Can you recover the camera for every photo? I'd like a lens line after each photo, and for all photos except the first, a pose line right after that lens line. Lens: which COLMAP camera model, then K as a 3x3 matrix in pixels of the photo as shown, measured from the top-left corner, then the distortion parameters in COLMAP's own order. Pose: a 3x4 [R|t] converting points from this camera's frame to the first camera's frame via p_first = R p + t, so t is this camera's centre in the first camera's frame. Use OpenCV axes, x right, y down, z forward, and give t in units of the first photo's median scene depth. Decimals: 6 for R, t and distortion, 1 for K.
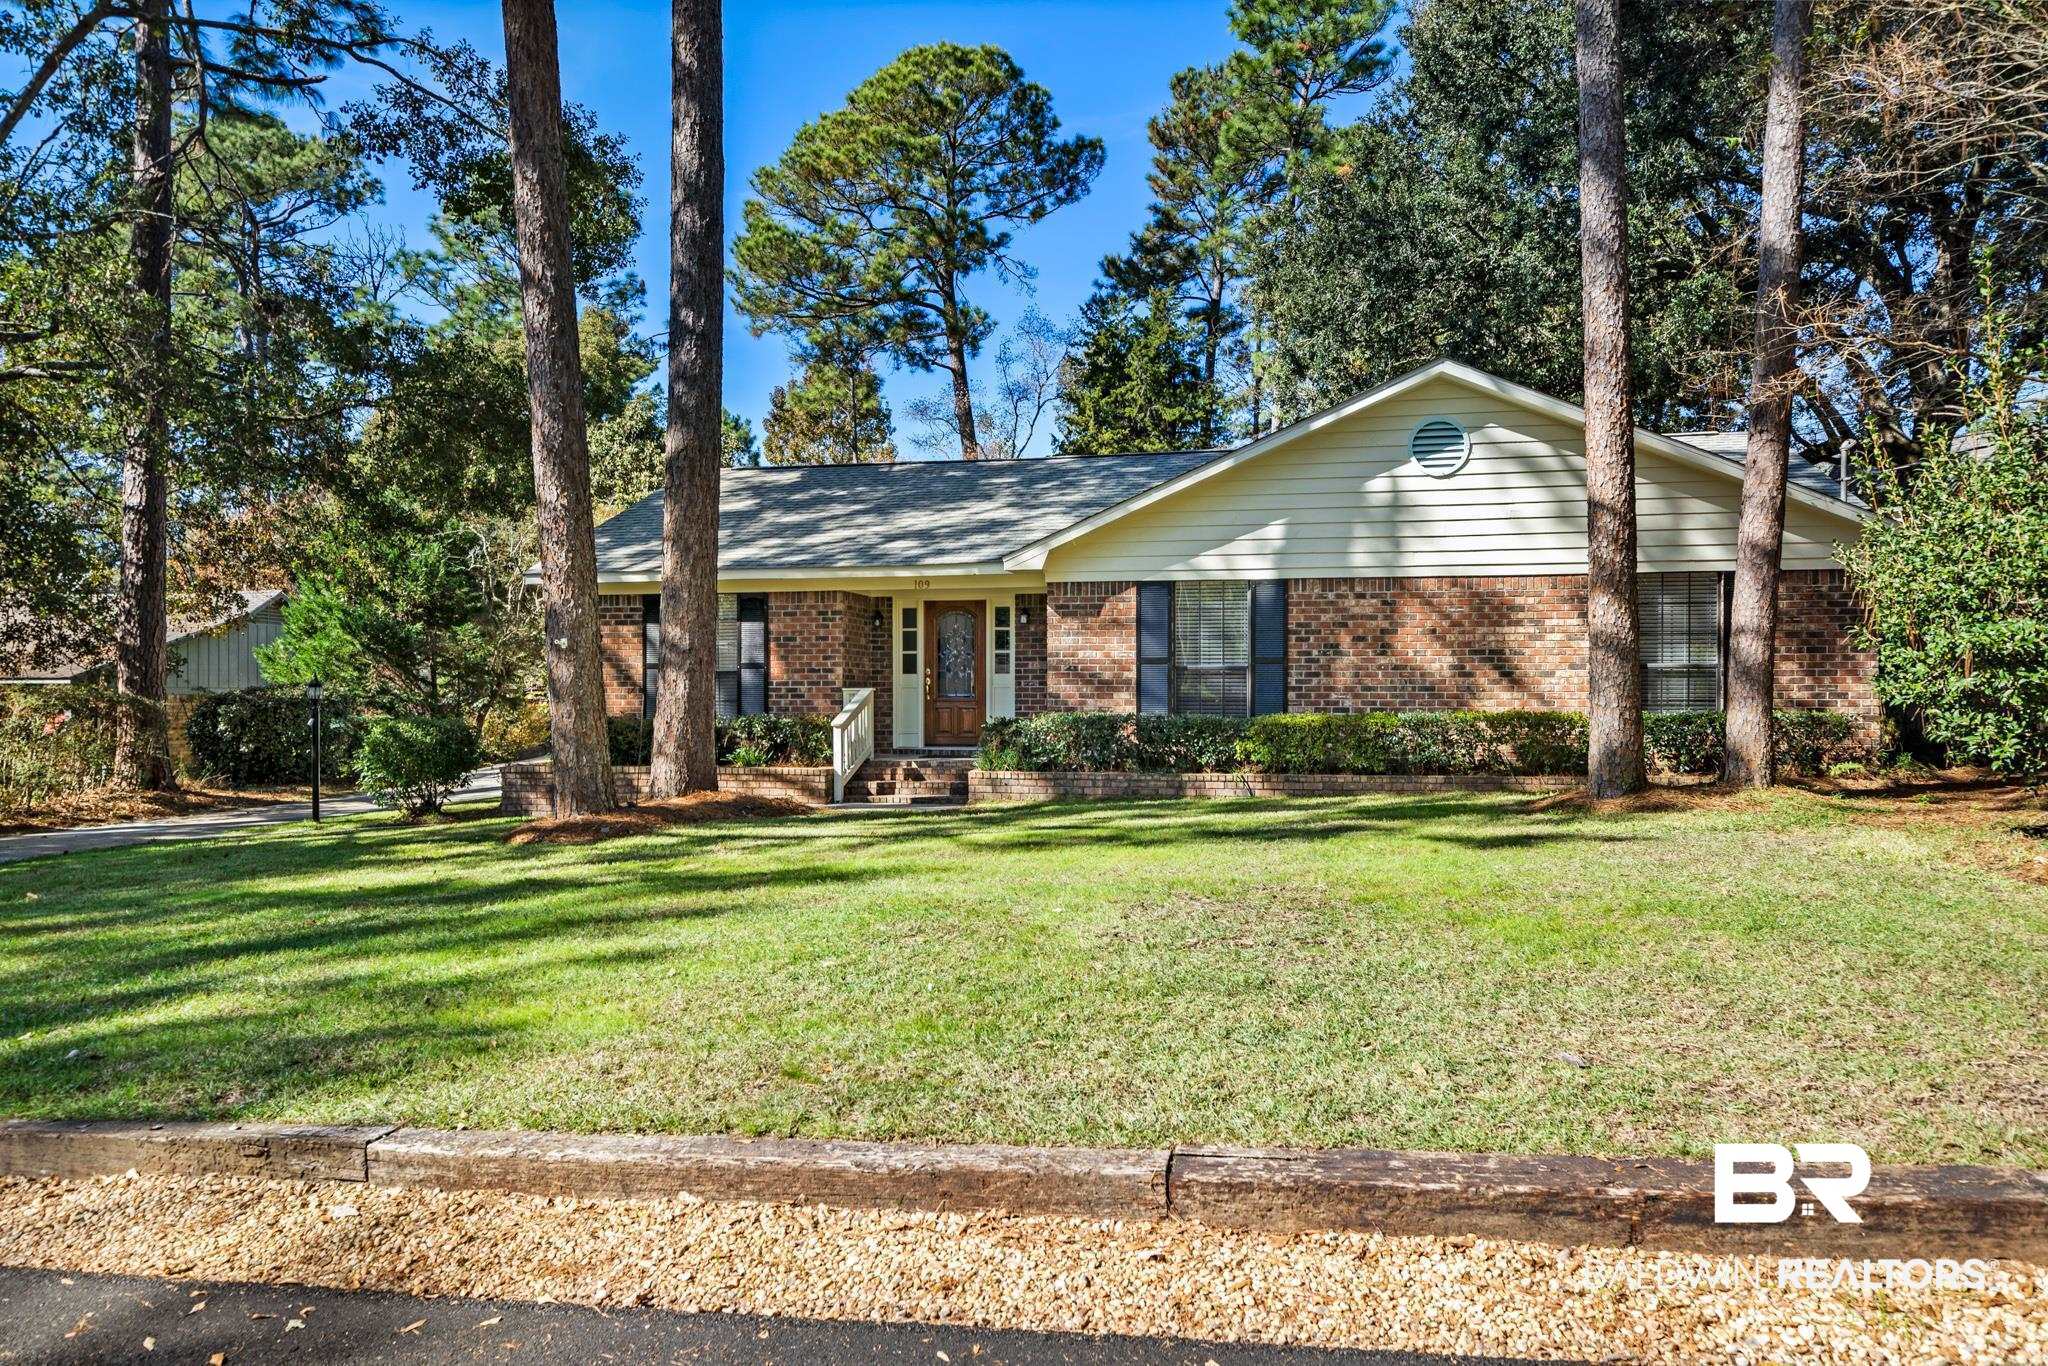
lens RADIAL K [[1443.4, 0, 1024.0], [0, 1443.4, 683.0], [0, 0, 1]] dist [0.009885, -0.003310]
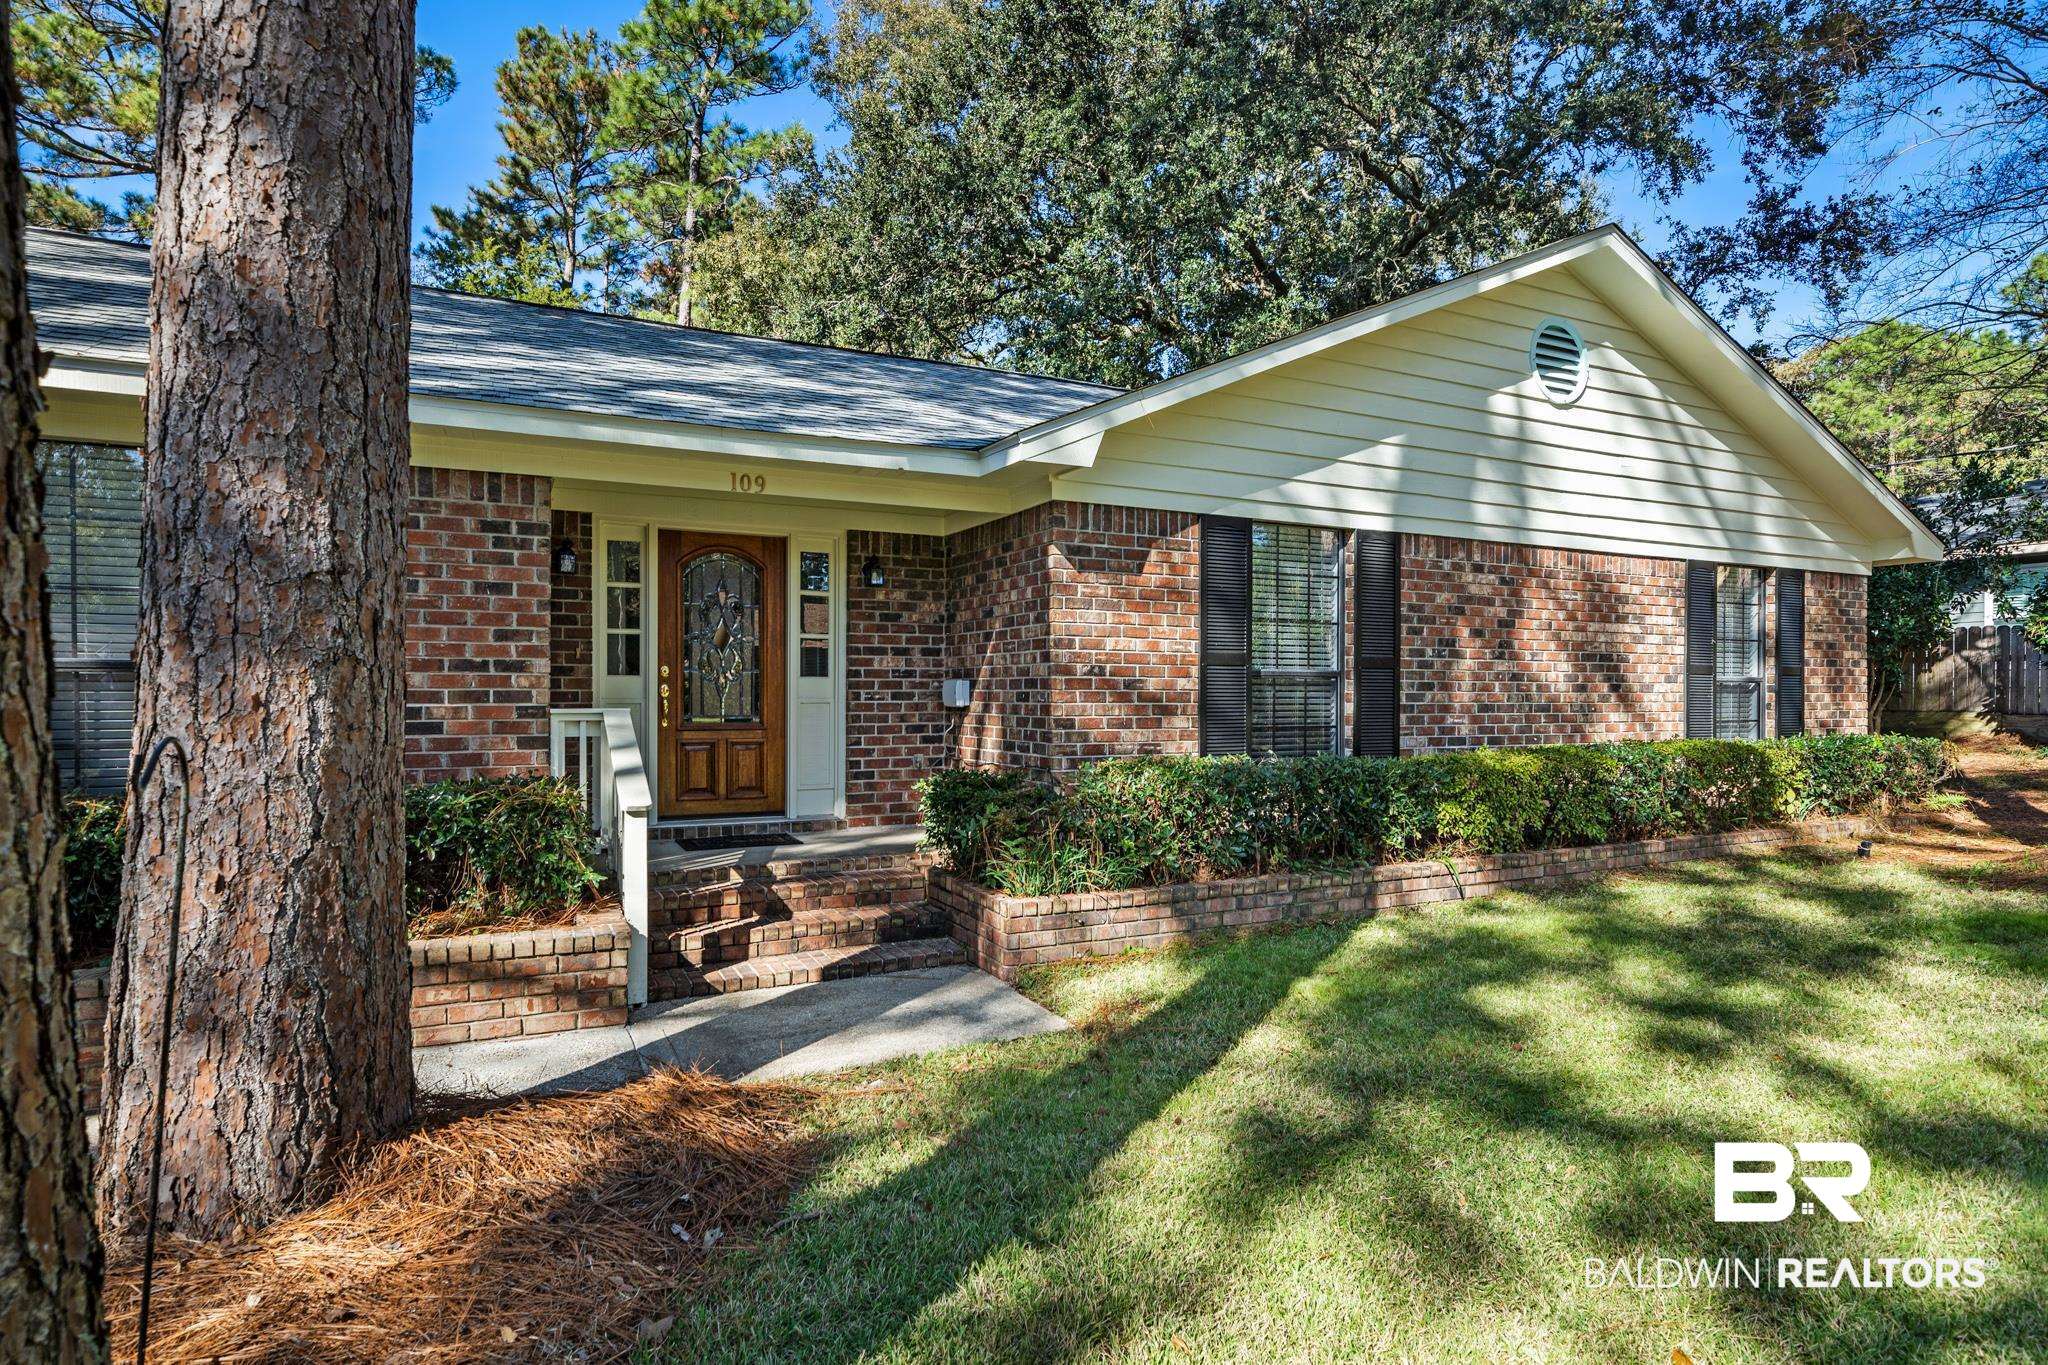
lens RADIAL K [[1081.9, 0, 1017.9], [0, 1081.9, 698.4], [0, 0, 1]] dist [-0.004636, -0.001673]
pose [[0.776057, -0.000306, 0.630663, -0.209533], [-0.007012, 0.999934, 0.009114, -0.003091], [-0.630624, -0.011495, 0.776004, 0.642653]]
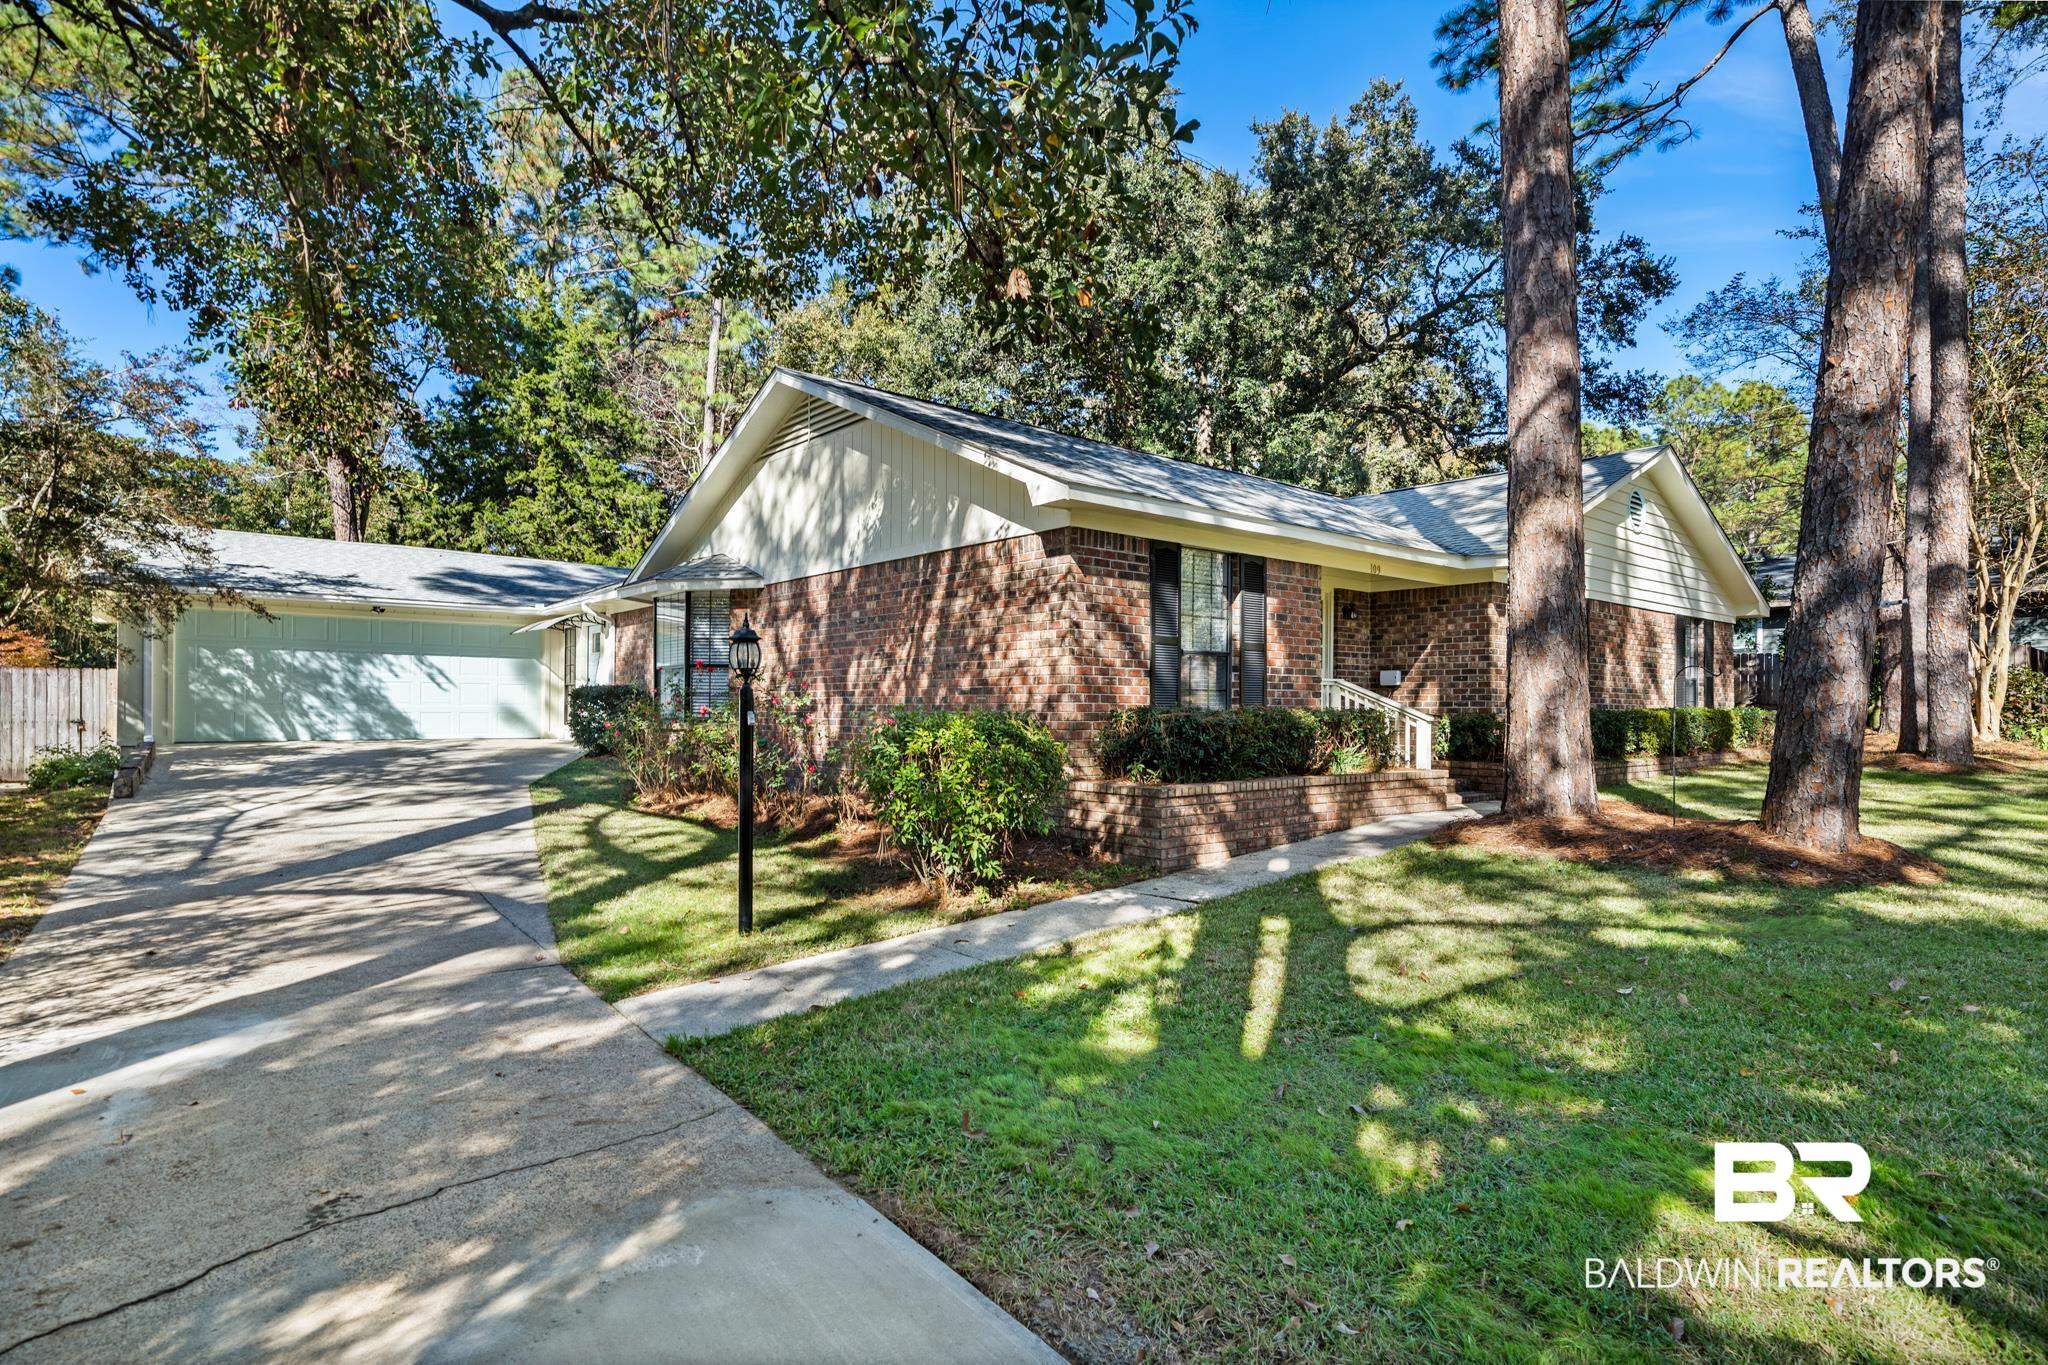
lens RADIAL K [[1081.9, 0, 1017.9], [0, 1081.9, 698.4], [0, 0, 1]] dist [-0.004636, -0.001673]
pose [[0.581097, 0.009252, 0.813782, -0.727378], [-0.017602, 0.999844, 0.001202, 0.016579], [-0.813644, -0.015023, 0.581169, 0.748997]]
